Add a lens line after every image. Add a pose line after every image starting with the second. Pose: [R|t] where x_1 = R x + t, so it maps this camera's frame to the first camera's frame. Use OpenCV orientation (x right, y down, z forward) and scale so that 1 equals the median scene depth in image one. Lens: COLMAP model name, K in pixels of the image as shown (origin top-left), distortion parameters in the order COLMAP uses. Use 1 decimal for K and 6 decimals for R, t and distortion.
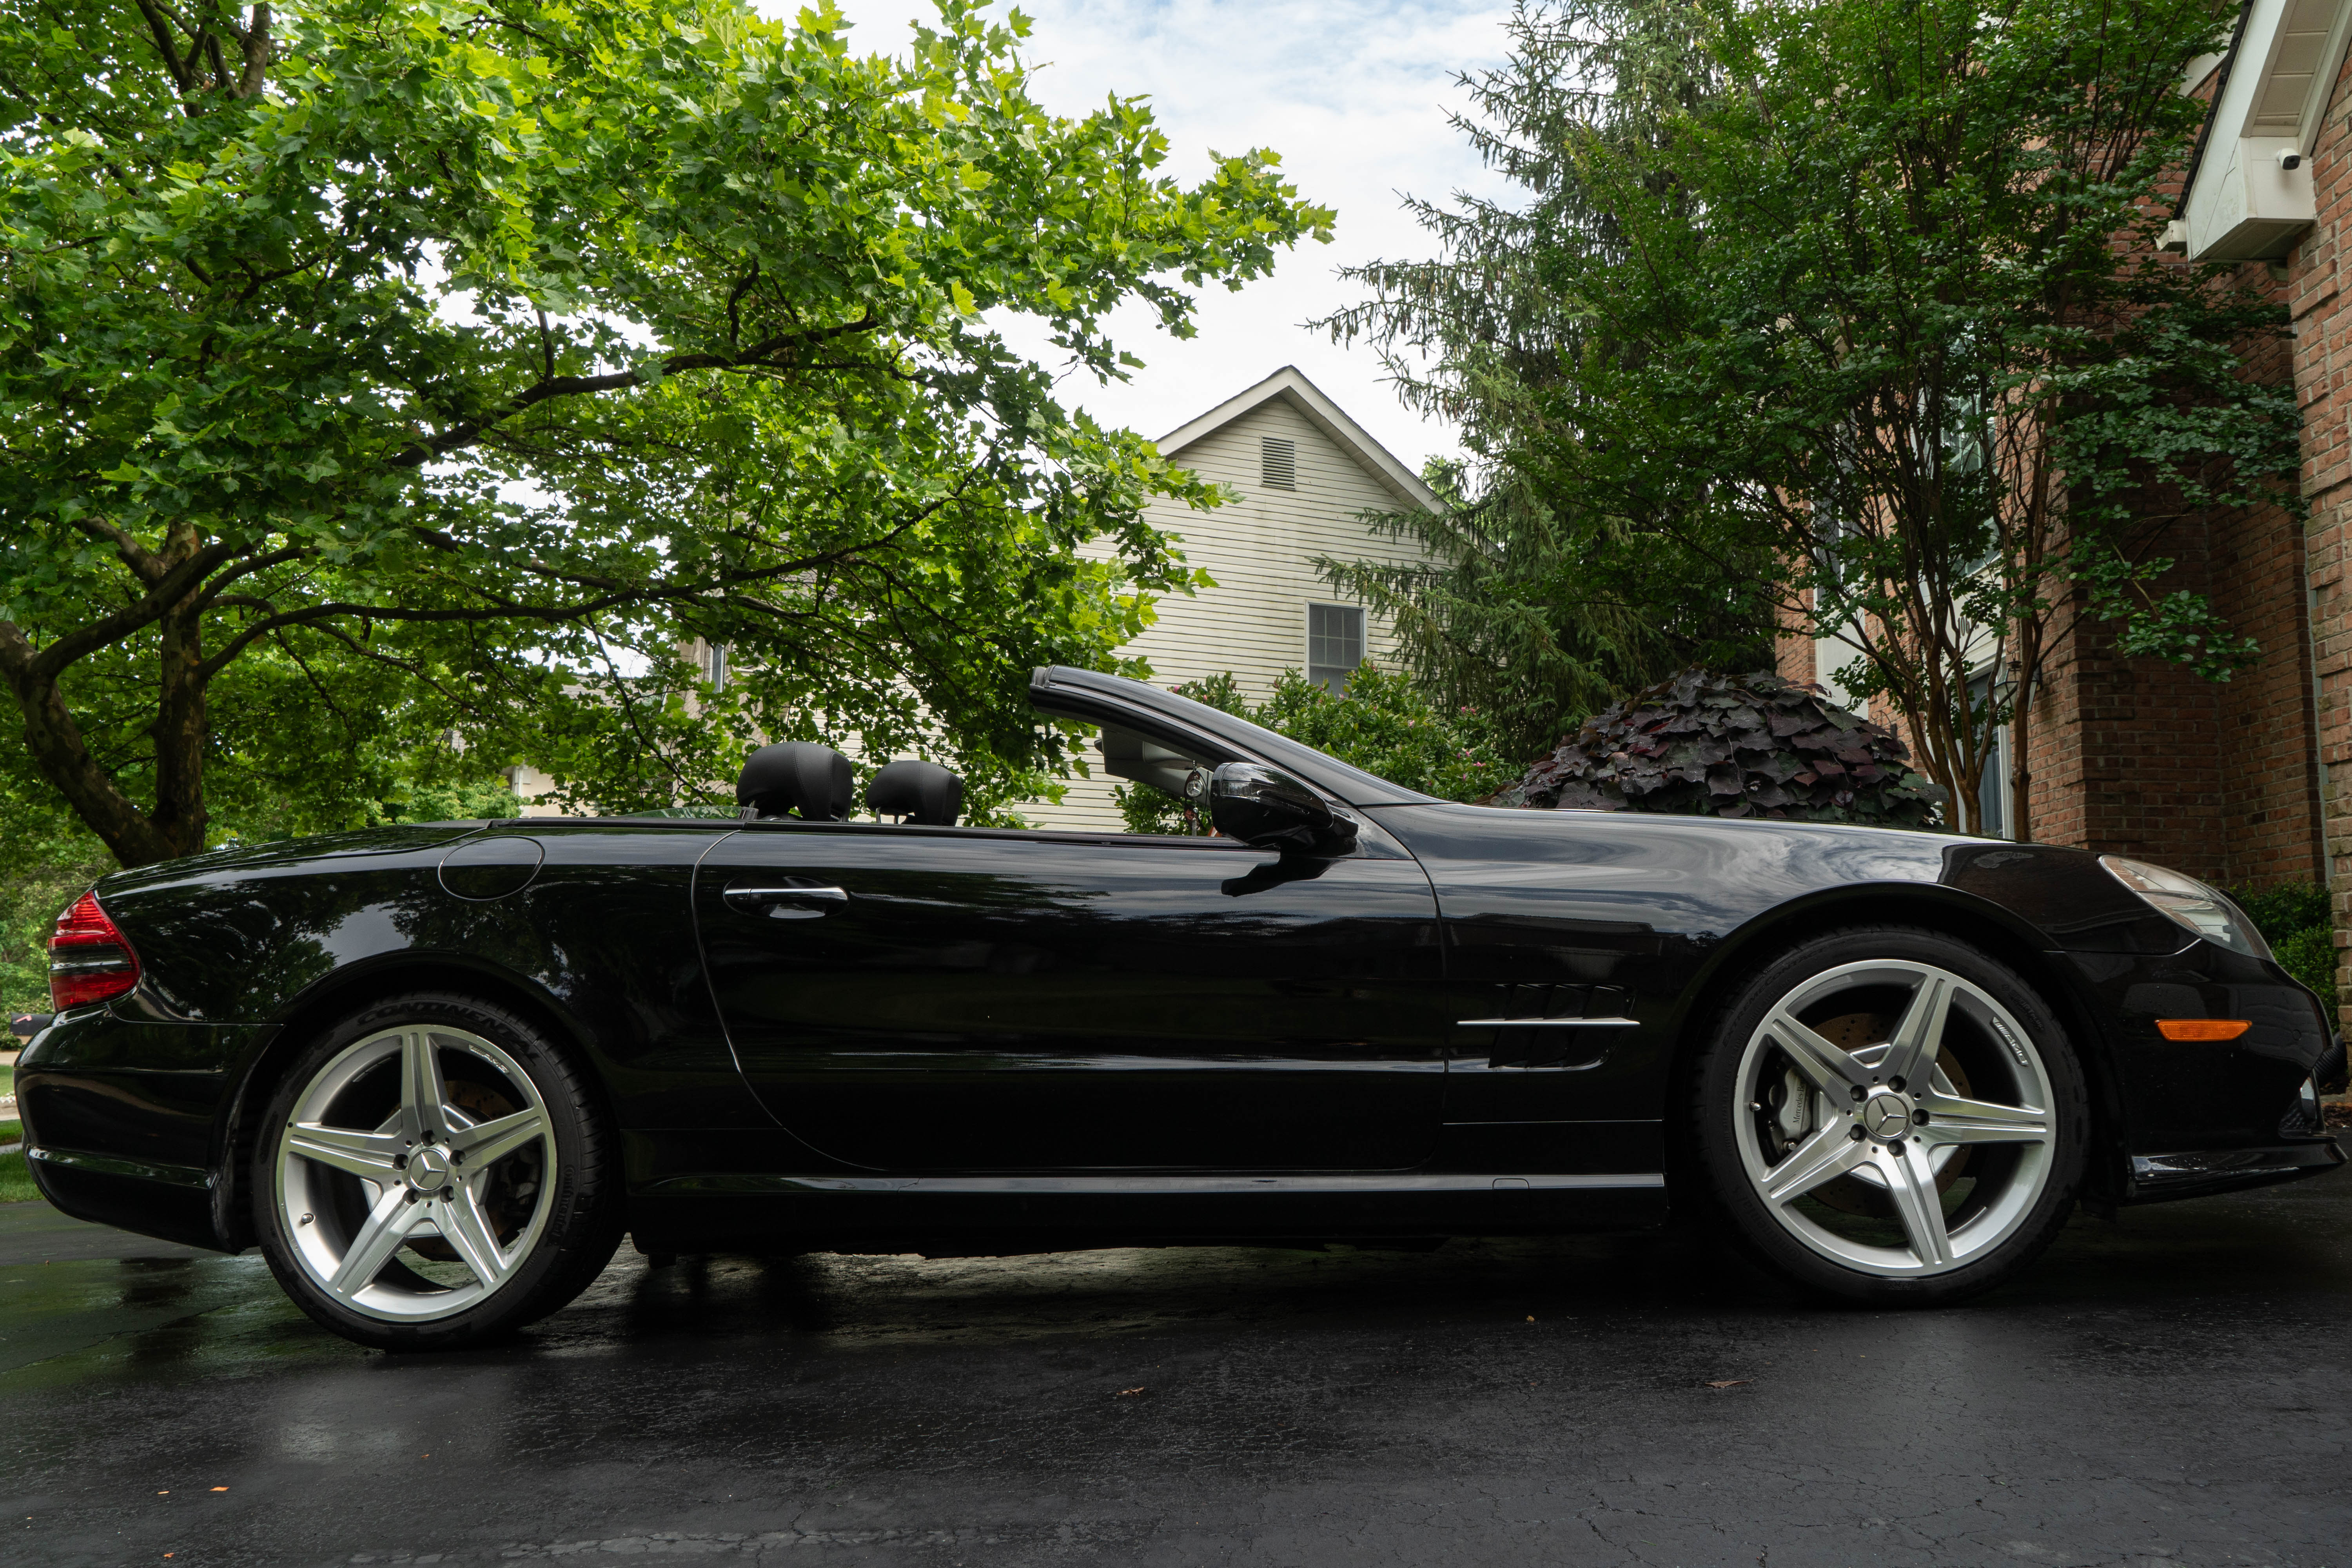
lens RADIAL K [[1850.1, 0, 1176.0], [0, 1850.1, 784.0], [0, 0, 1]] dist [-0.005371, -0.002847]
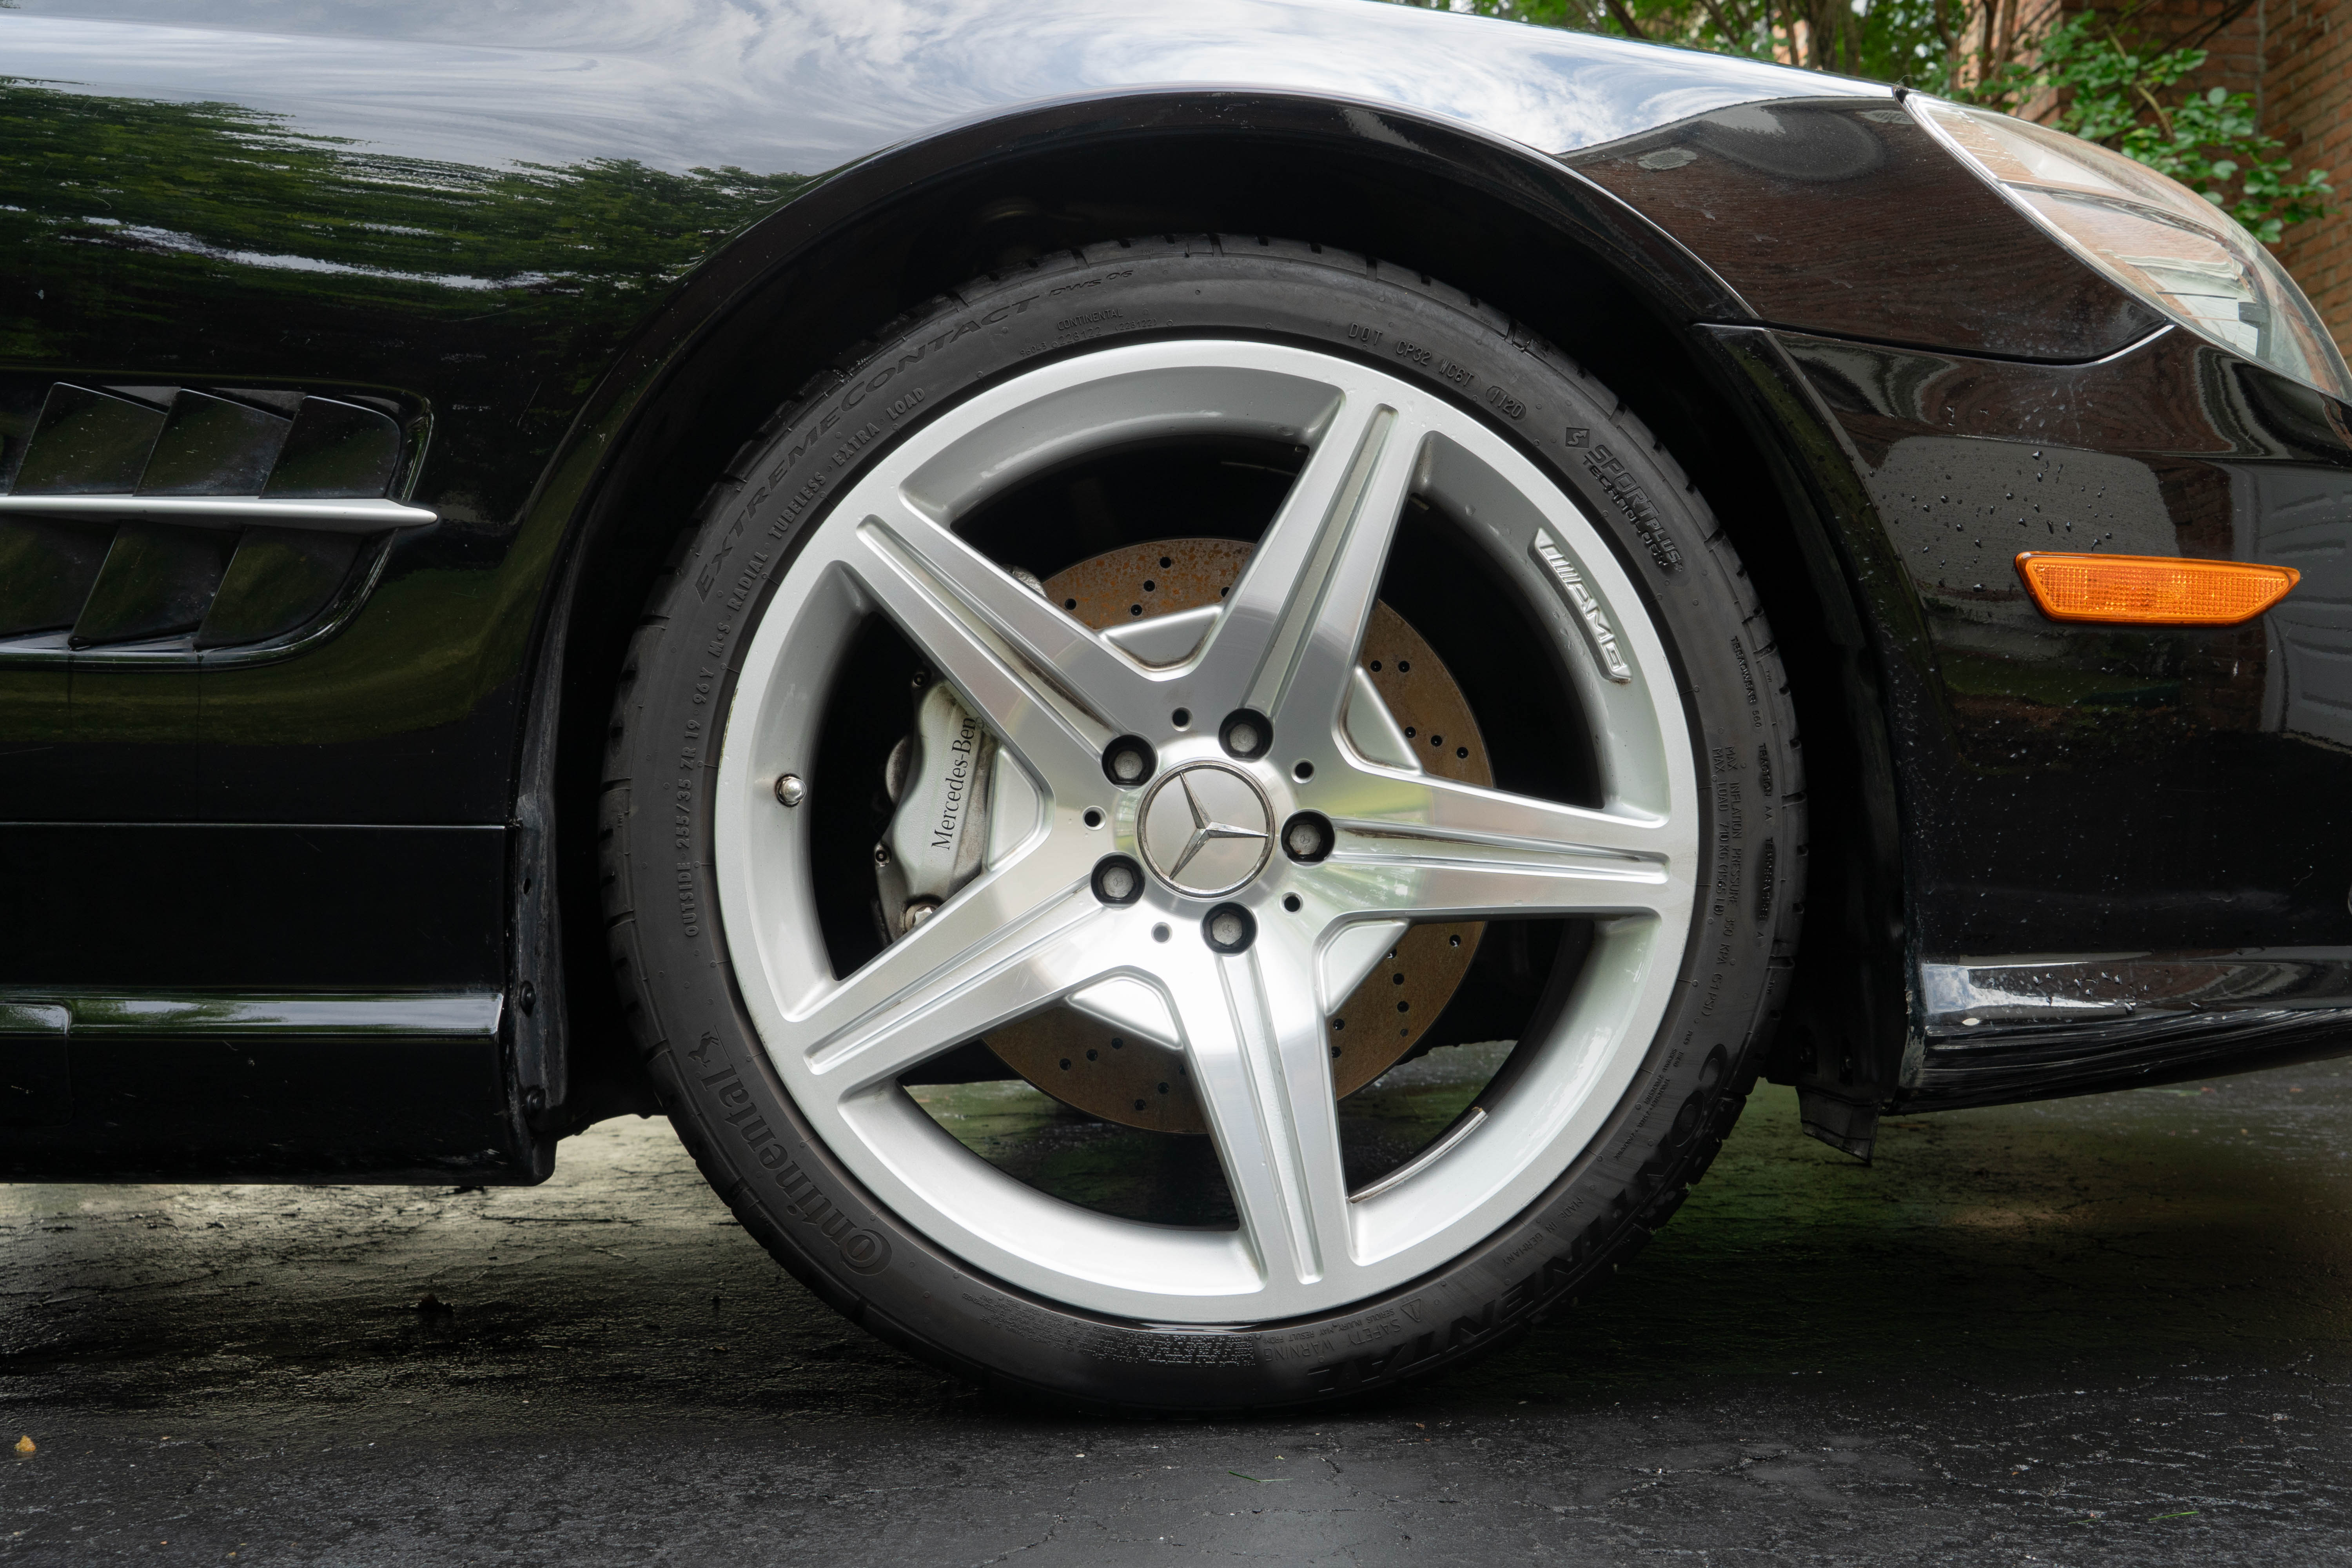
lens RADIAL K [[2492.2, 0, 1176.0], [0, 2492.2, 784.0], [0, 0, 1]] dist [0.015172, 0.004486]
pose [[0.993063, 0.026687, 0.114513, 0.330149], [-0.037645, 0.994801, 0.094624, 0.130896], [-0.111392, -0.098278, 0.988905, 0.571512]]
